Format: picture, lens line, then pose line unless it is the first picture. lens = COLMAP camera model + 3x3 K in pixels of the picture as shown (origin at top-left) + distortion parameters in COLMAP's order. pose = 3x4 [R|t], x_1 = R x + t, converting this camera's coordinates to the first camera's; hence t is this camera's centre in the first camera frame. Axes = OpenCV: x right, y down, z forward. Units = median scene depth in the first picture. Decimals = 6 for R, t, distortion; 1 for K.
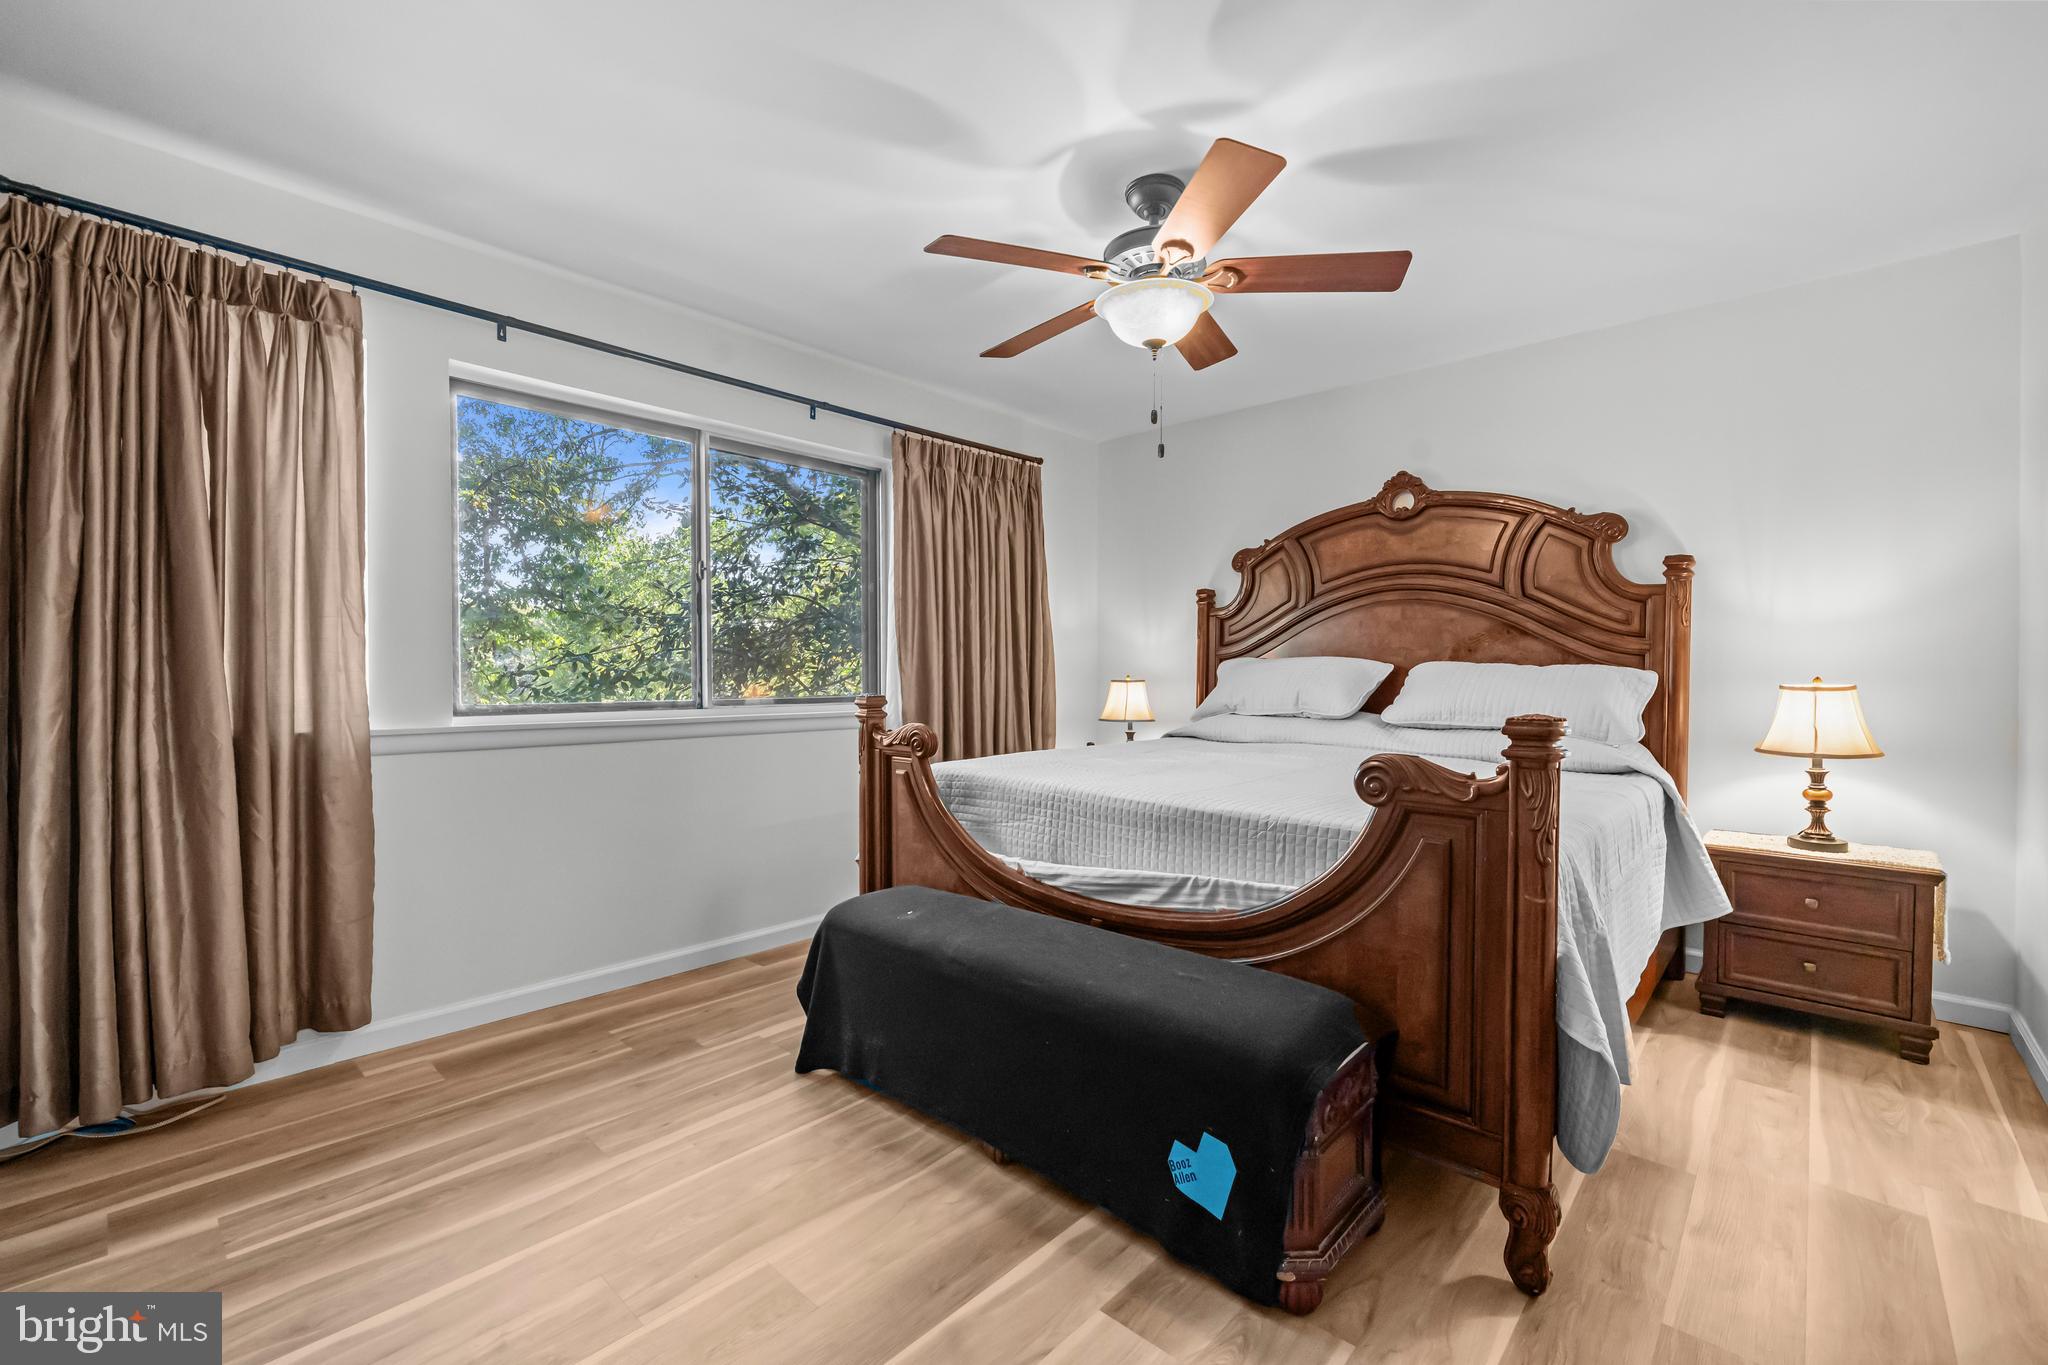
lens RADIAL K [[792.7, 0, 1014.1], [0, 792.7, 682.2], [0, 0, 1]] dist [-0.004181, -0.000083]
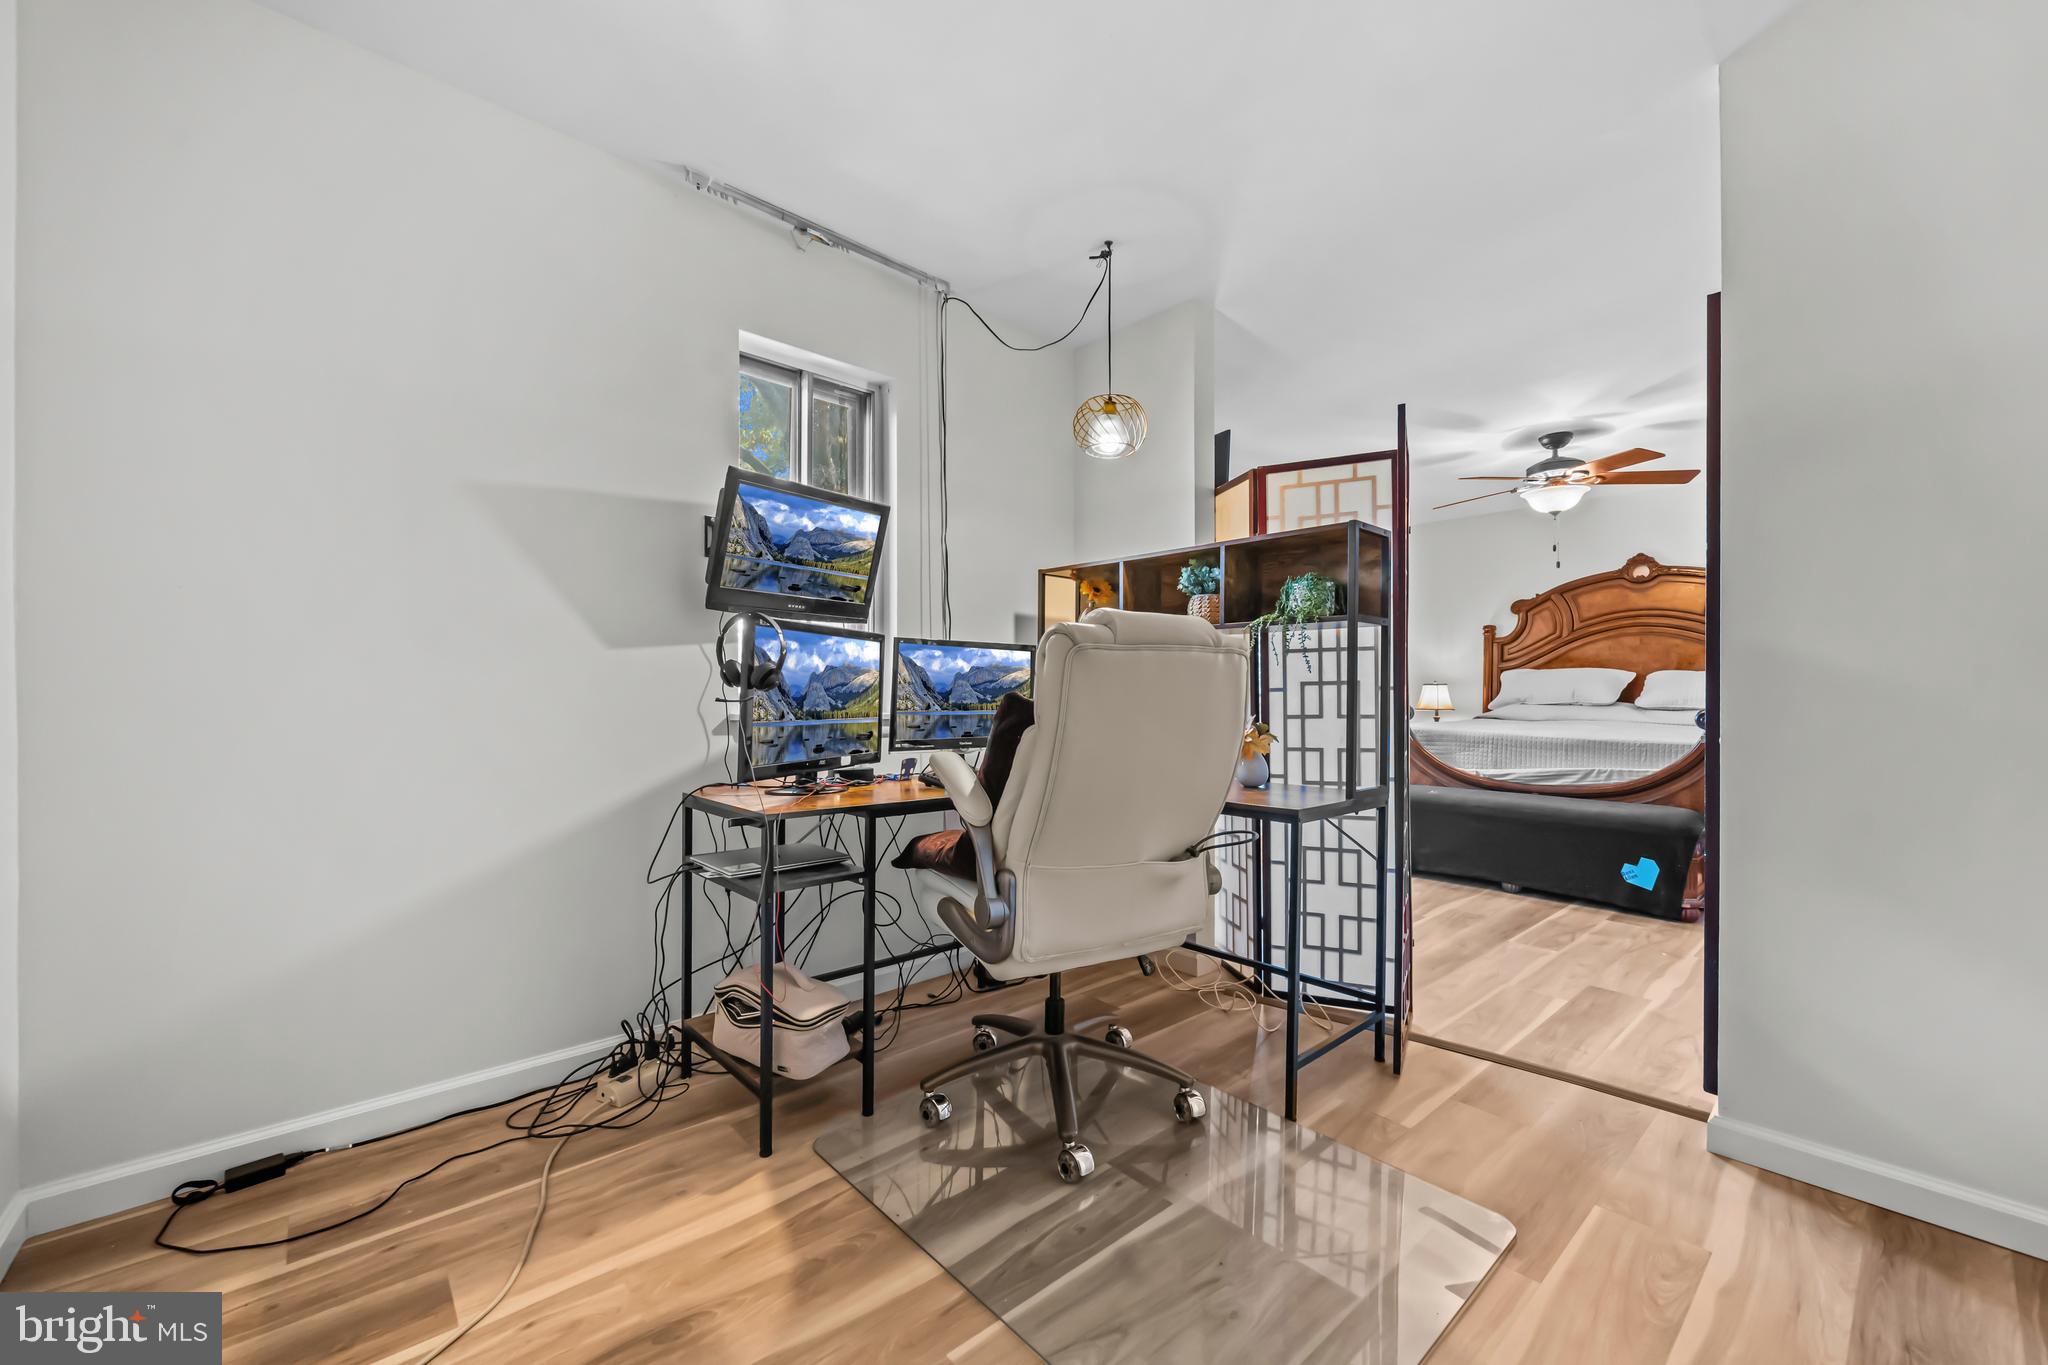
lens RADIAL K [[752.1, 0, 1034.2], [0, 752.1, 690.3], [0, 0, 1]] dist [0.001670, -0.000063]
pose [[0.995975, 0.000997, -0.089622, -0.603885], [-0.001733, 0.999965, -0.008133, 0.028157], [0.089611, 0.008255, 0.995943, -0.638193]]
